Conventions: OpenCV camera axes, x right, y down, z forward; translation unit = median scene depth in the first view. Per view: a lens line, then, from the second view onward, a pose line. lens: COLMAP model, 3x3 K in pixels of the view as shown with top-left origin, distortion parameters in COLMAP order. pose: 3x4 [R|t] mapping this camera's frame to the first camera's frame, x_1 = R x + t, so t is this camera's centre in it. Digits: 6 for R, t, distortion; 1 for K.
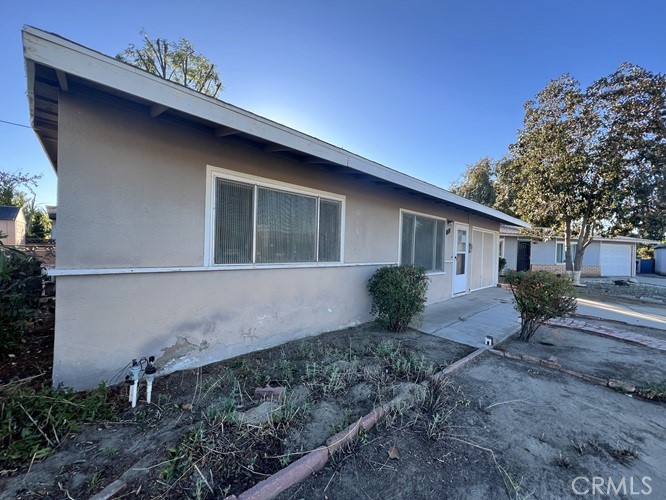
lens RADIAL K [[266.3, 0, 333.0], [0, 266.3, 250.0], [0, 0, 1]] dist [0.000214, 0.000288]
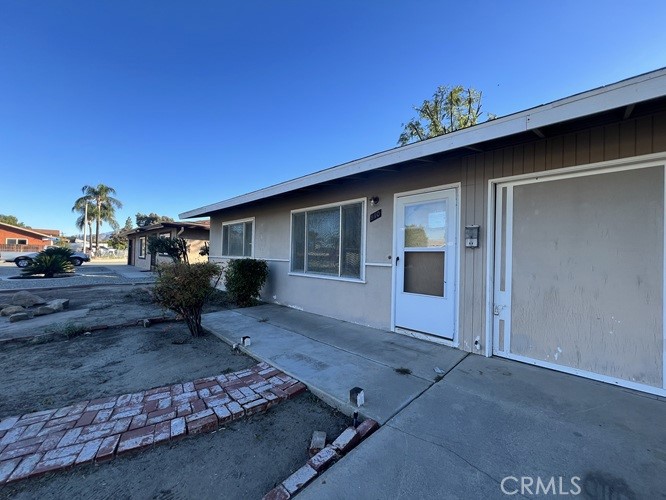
lens RADIAL K [[266.3, 0, 333.0], [0, 266.3, 250.0], [0, 0, 1]] dist [0.000214, 0.000288]
pose [[0.029945, -0.050813, -0.998259, 1.916432], [-0.030141, 0.998207, -0.051714, 0.081005], [0.999097, 0.031637, 0.028360, 1.638590]]
